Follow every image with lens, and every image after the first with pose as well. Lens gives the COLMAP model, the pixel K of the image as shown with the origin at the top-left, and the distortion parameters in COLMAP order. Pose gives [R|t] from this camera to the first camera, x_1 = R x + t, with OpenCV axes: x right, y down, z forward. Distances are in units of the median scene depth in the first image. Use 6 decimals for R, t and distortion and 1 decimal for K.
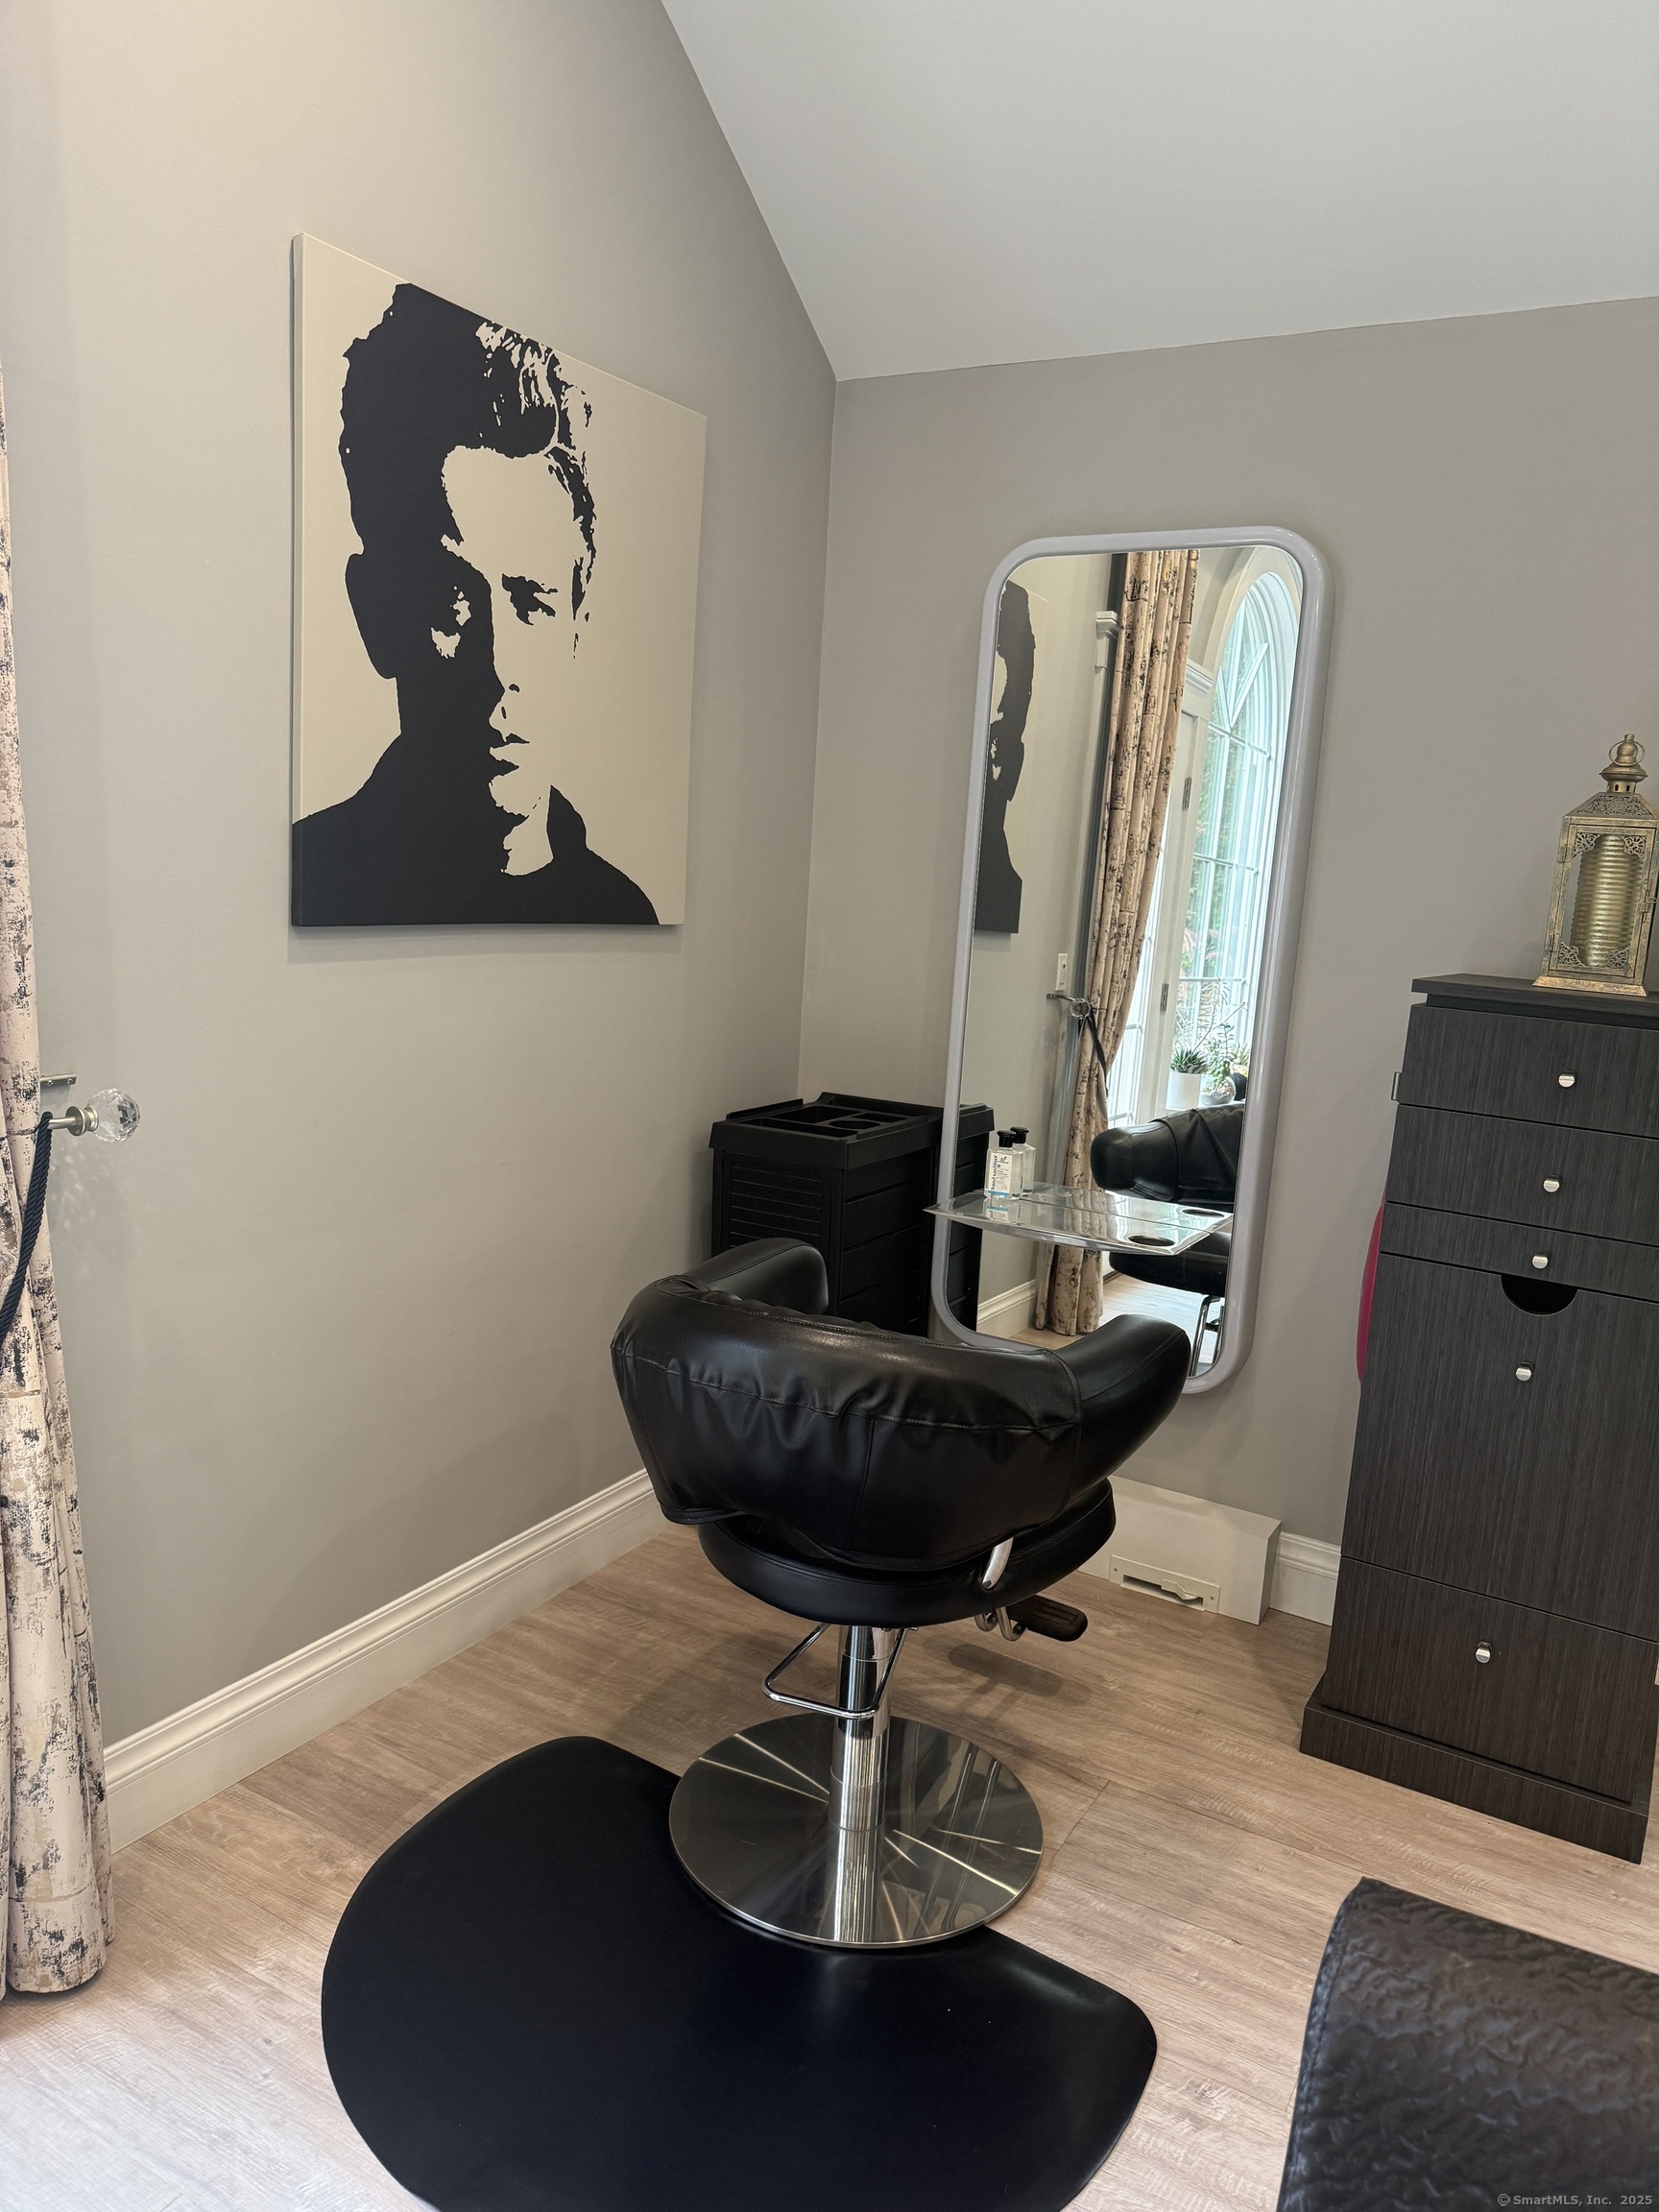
lens RADIAL K [[1551.0, 0, 846.8], [0, 1551.0, 1112.1], [0, 0, 1]] dist [0.032646, -0.043527]
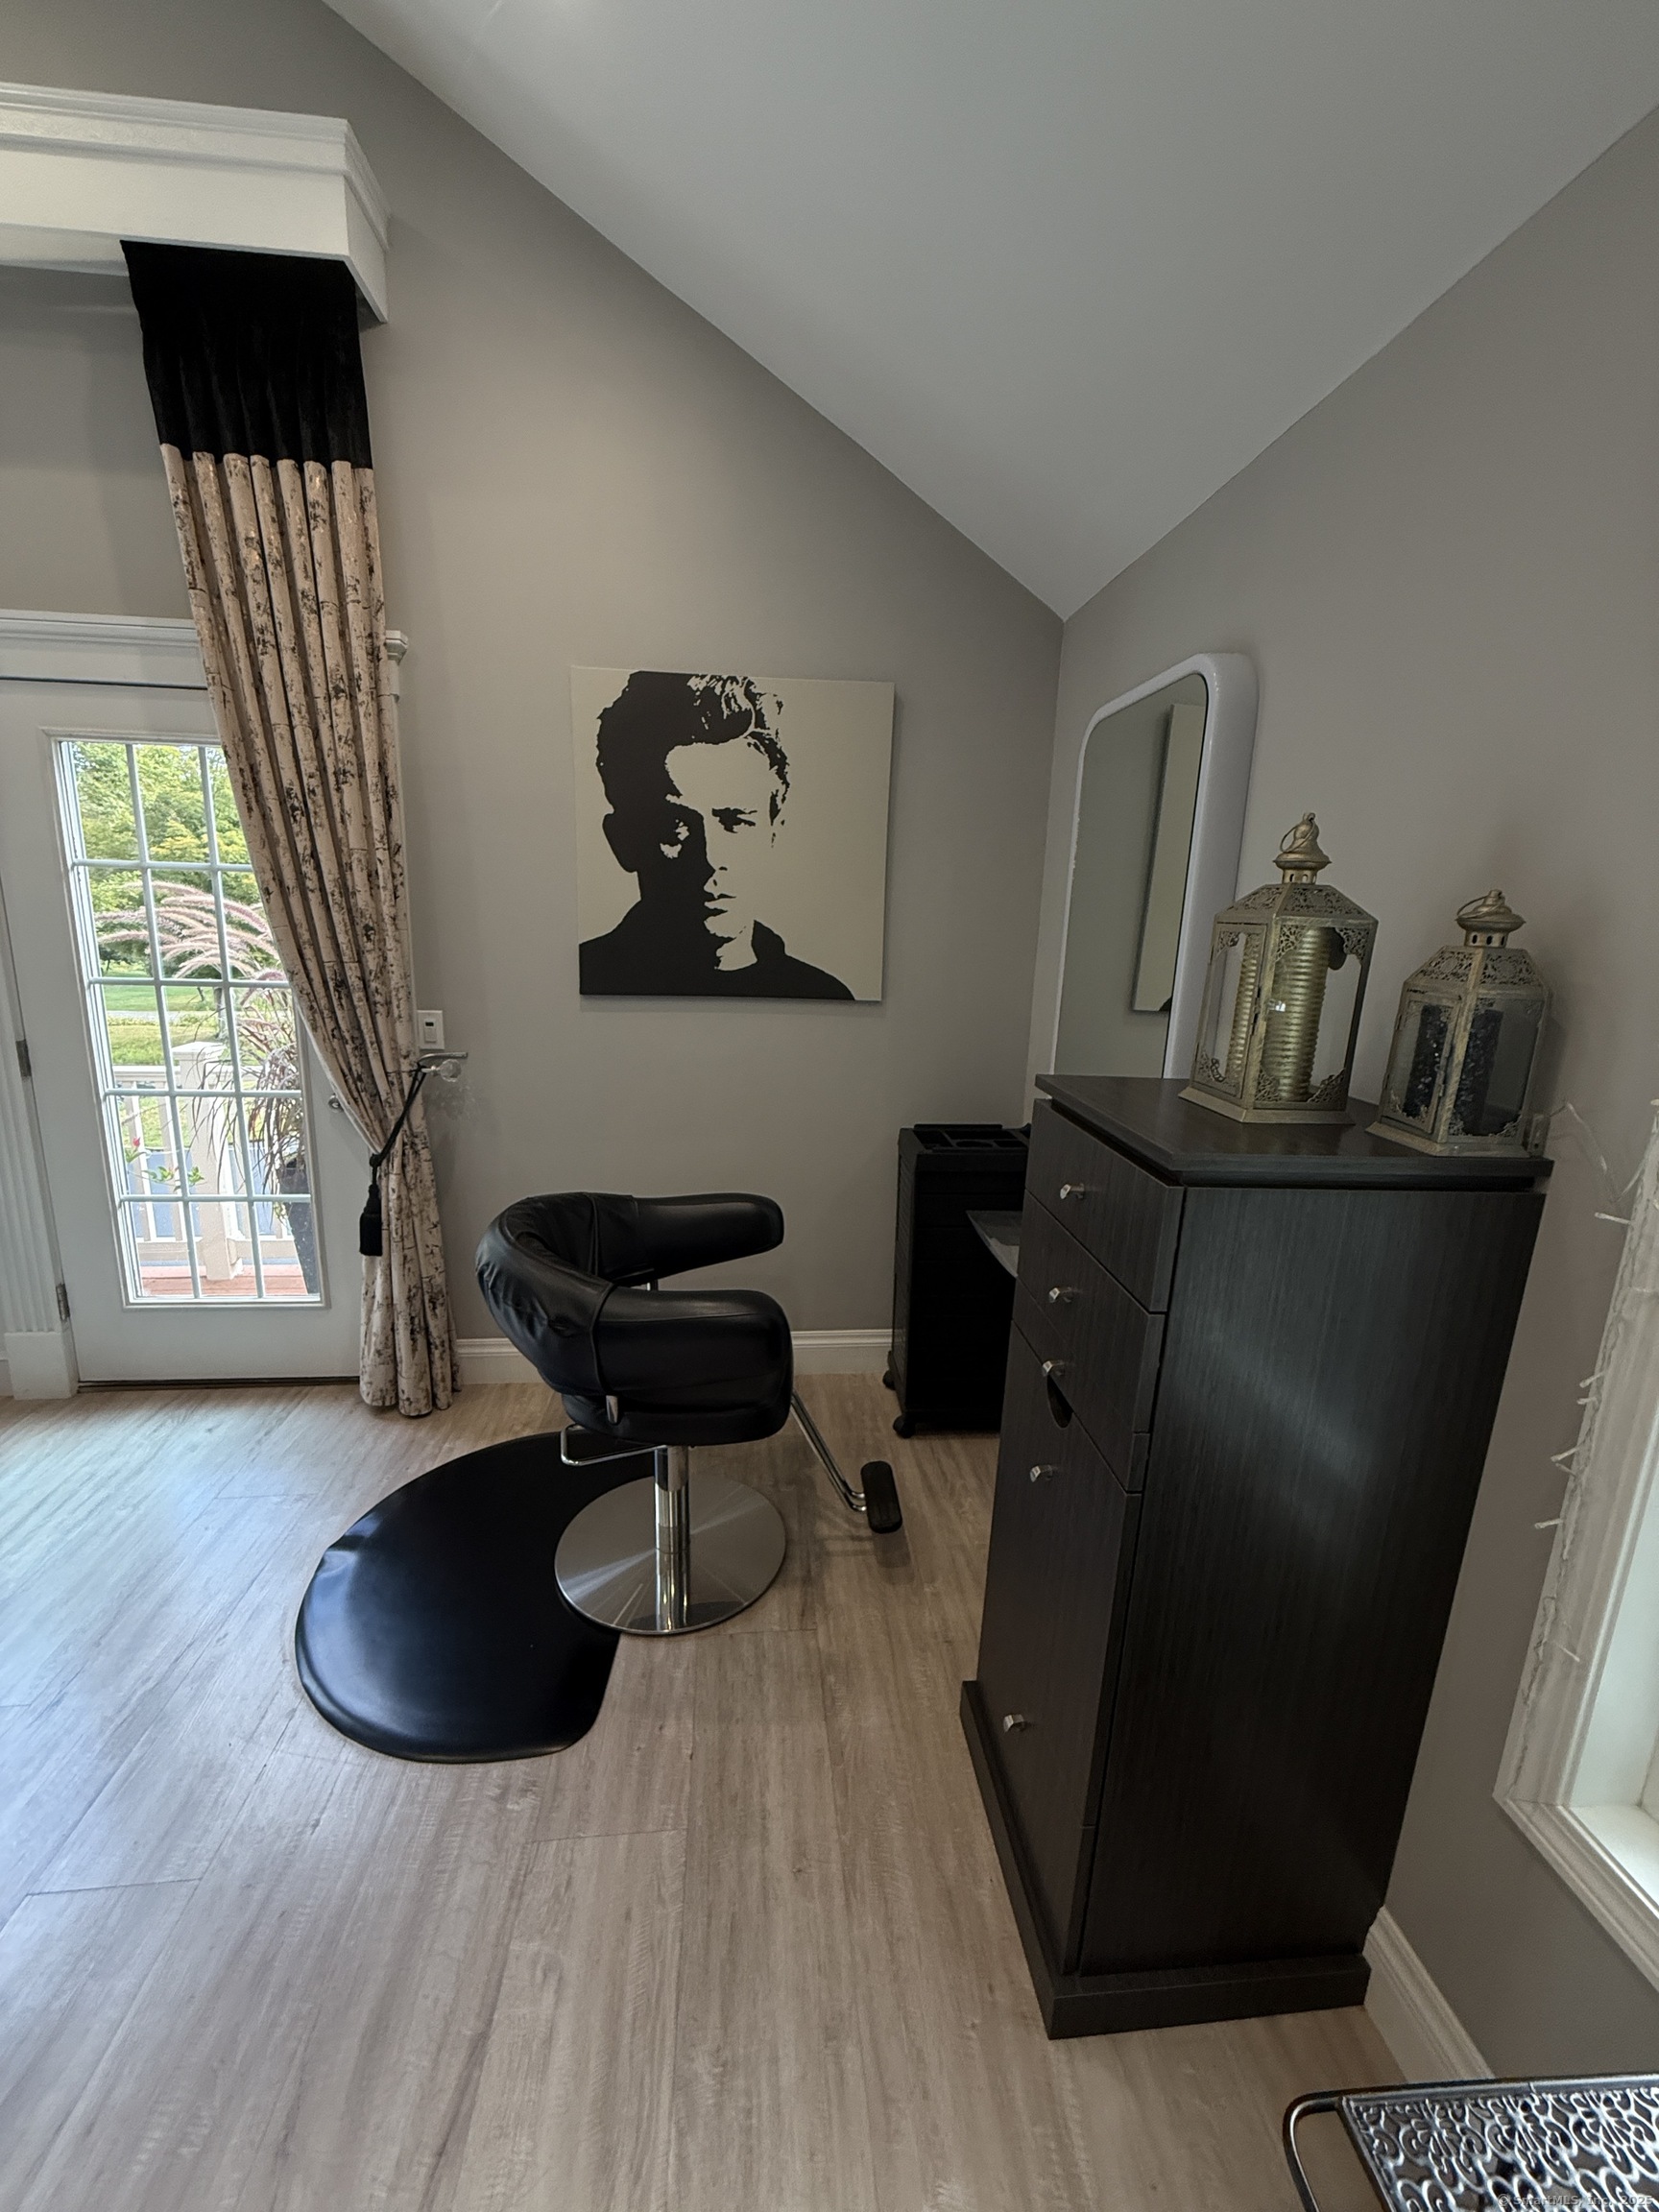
lens RADIAL K [[884.0, 0, 828.2], [0, 884.0, 1097.6], [0, 0, 1]] dist [-0.002083, 0.002252]
pose [[0.584332, 0.121369, -0.802387, 0.770988], [-0.126542, 0.990285, 0.057637, -0.086710], [0.801588, 0.067856, 0.594014, 0.530191]]
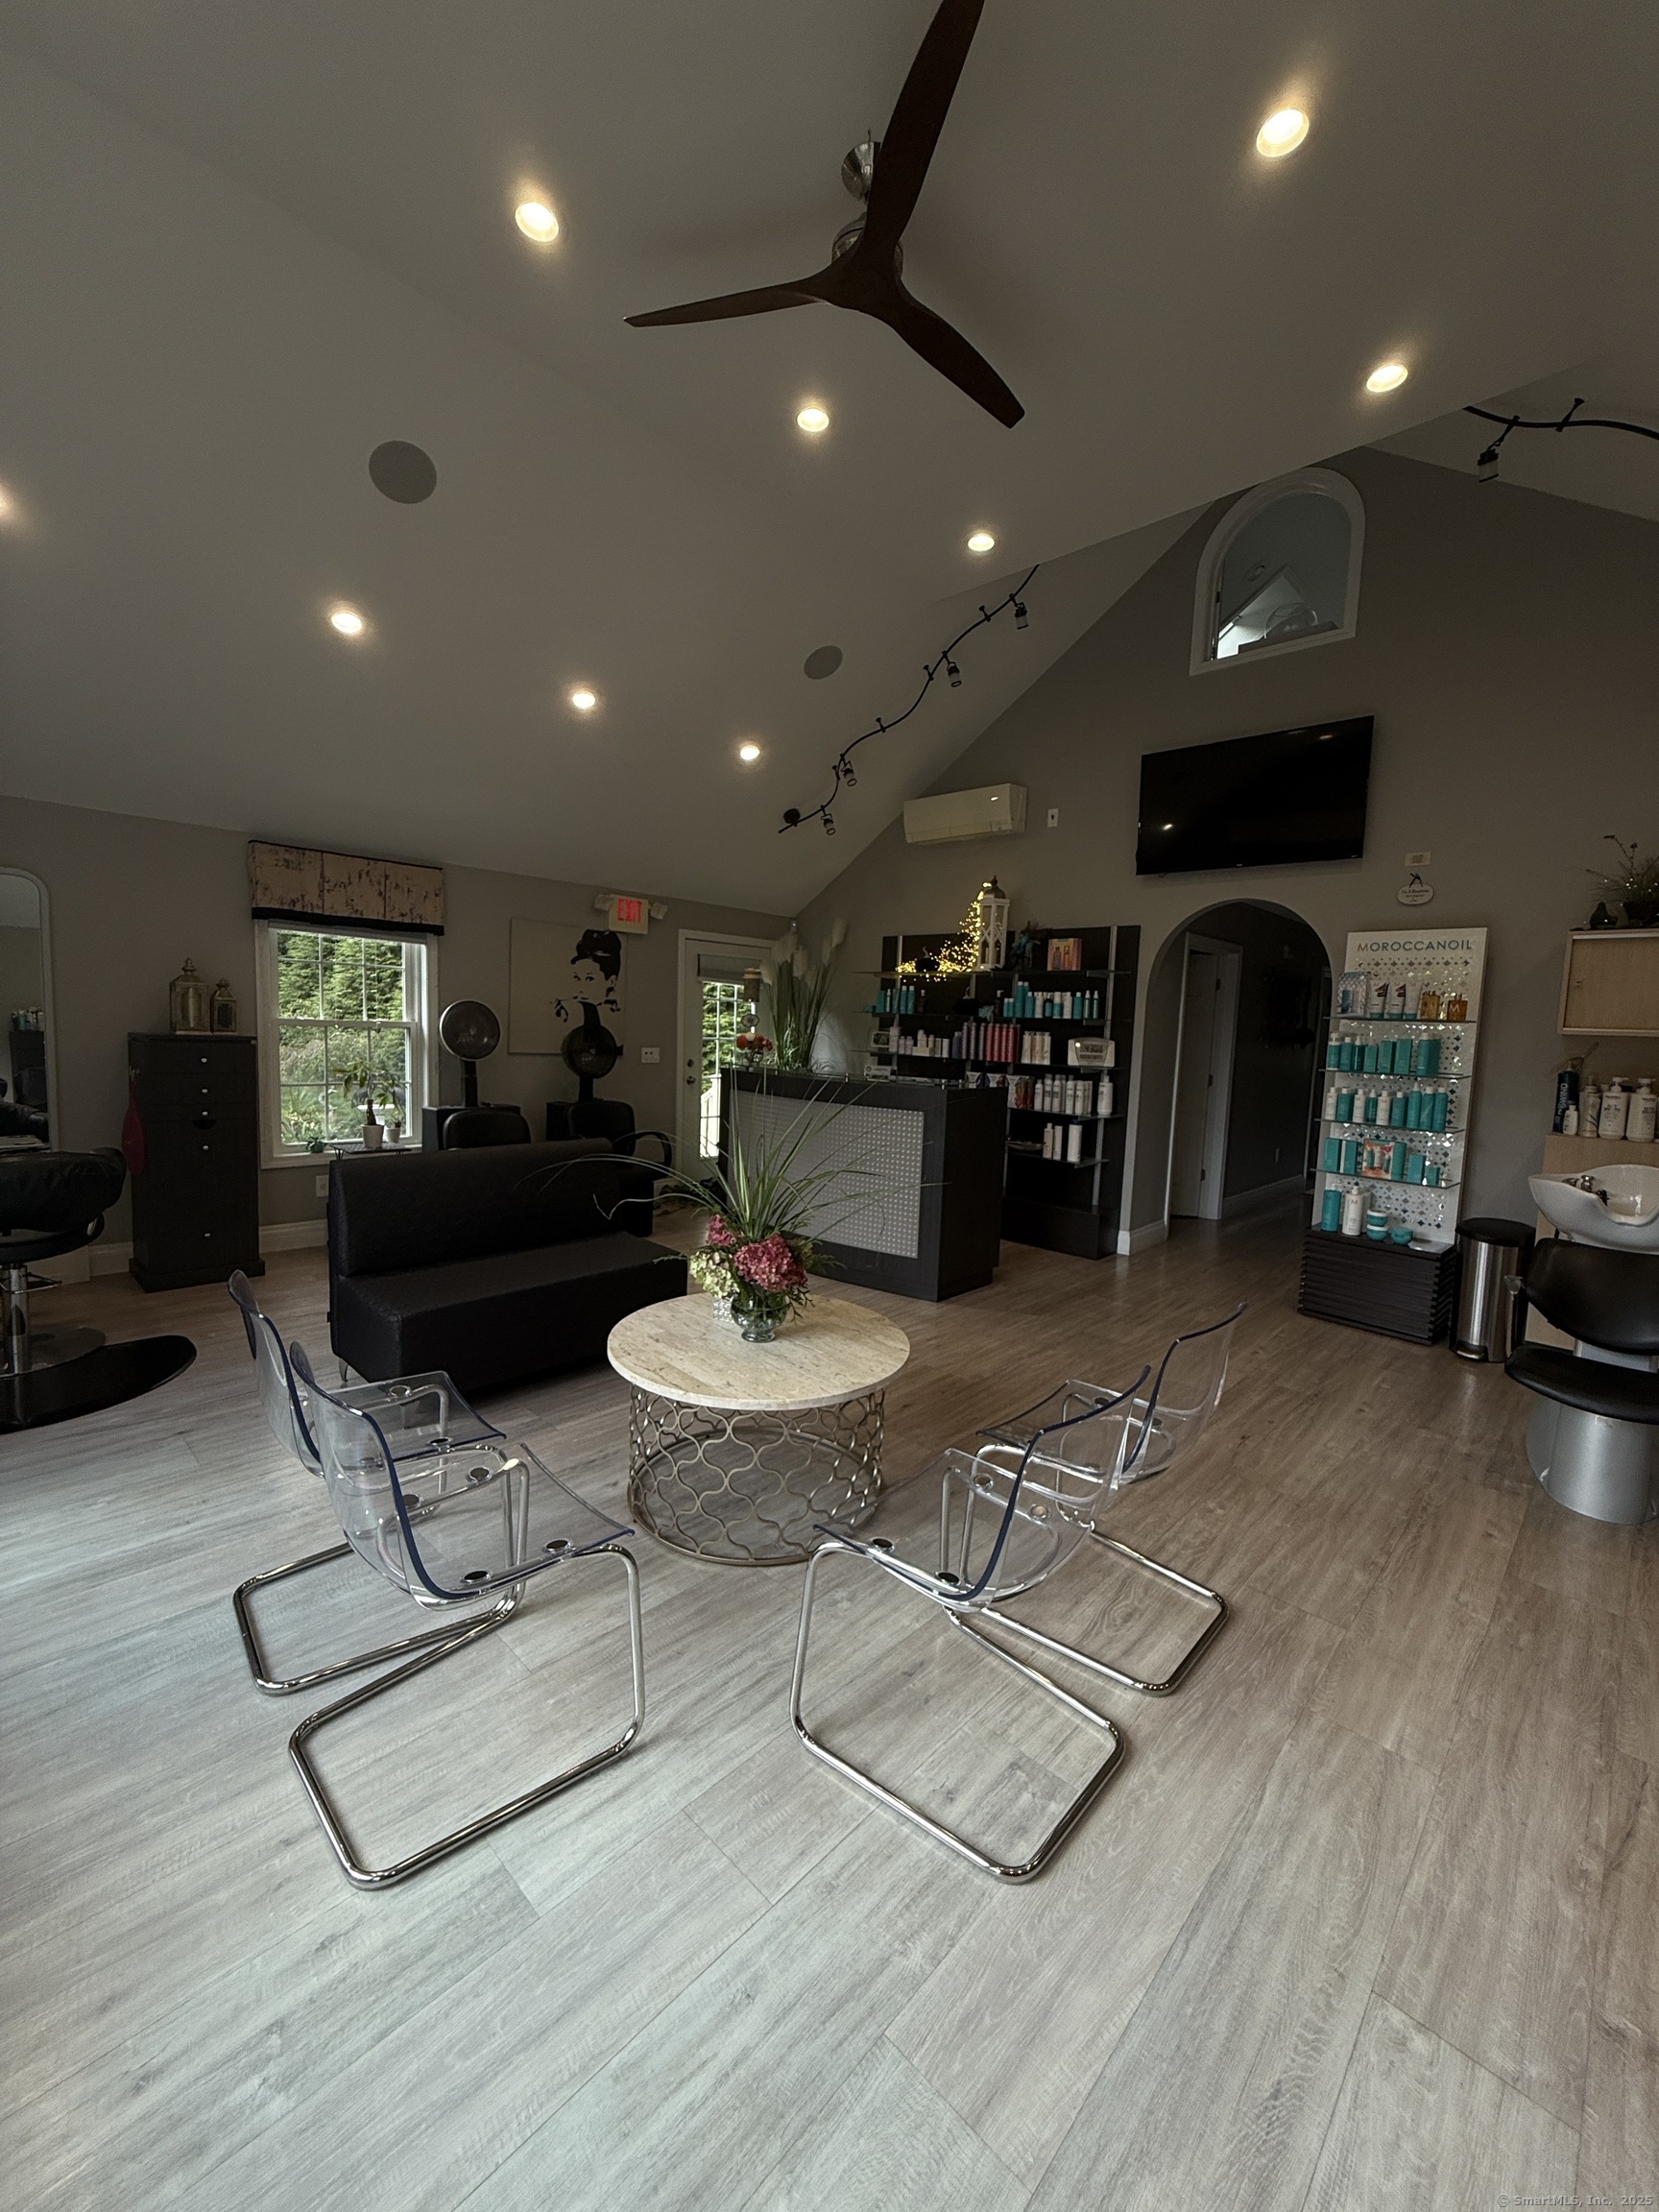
lens RADIAL K [[884.0, 0, 824.6], [0, 884.0, 1107.9], [0, 0, 1]] dist [-0.002083, 0.002252]
pose [[0.246808, -0.148276, 0.957653, -1.046406], [0.132256, 0.984132, 0.118290, 0.030113], [-0.959997, 0.097460, 0.262502, -0.785973]]
